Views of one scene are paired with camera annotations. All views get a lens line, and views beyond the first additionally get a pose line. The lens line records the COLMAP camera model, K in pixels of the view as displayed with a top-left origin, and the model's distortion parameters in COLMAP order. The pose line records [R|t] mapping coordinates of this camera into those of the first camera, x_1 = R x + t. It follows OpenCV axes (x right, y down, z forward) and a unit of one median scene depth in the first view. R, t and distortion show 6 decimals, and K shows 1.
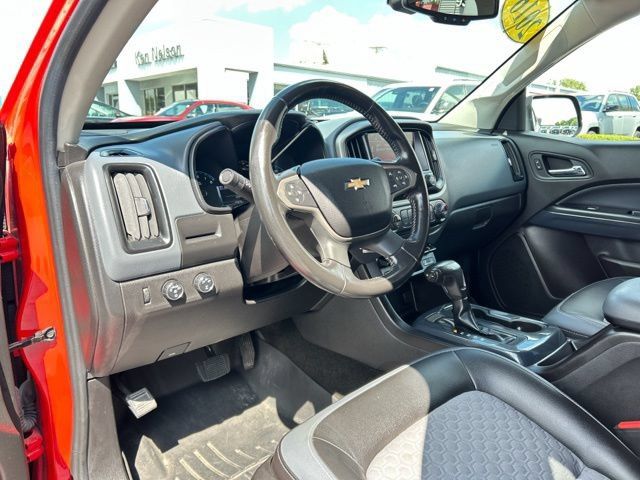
lens RADIAL K [[458.2, 0, 320.0], [0, 458.2, 240.0], [0, 0, 1]] dist [0.012077, 0.001629]
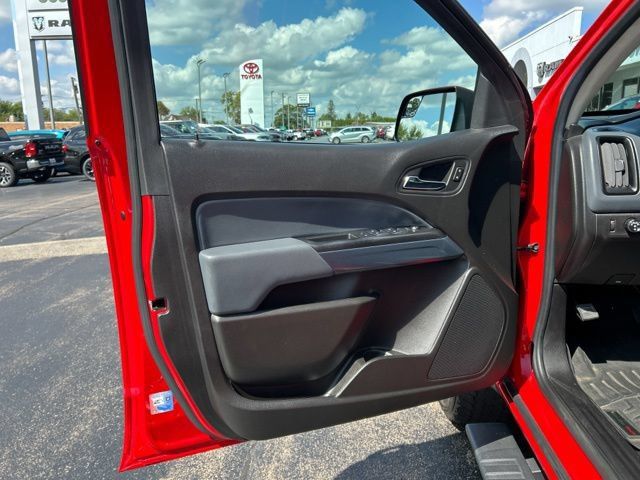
lens RADIAL K [[484.9, 0, 320.0], [0, 484.9, 240.0], [0, 0, 1]] dist [0.038268, -0.038468]
pose [[0.677525, 0.135508, -0.722909, 0.114492], [-0.150286, 0.987650, 0.044283, 0.225154], [0.719982, 0.078640, 0.689523, -0.695772]]
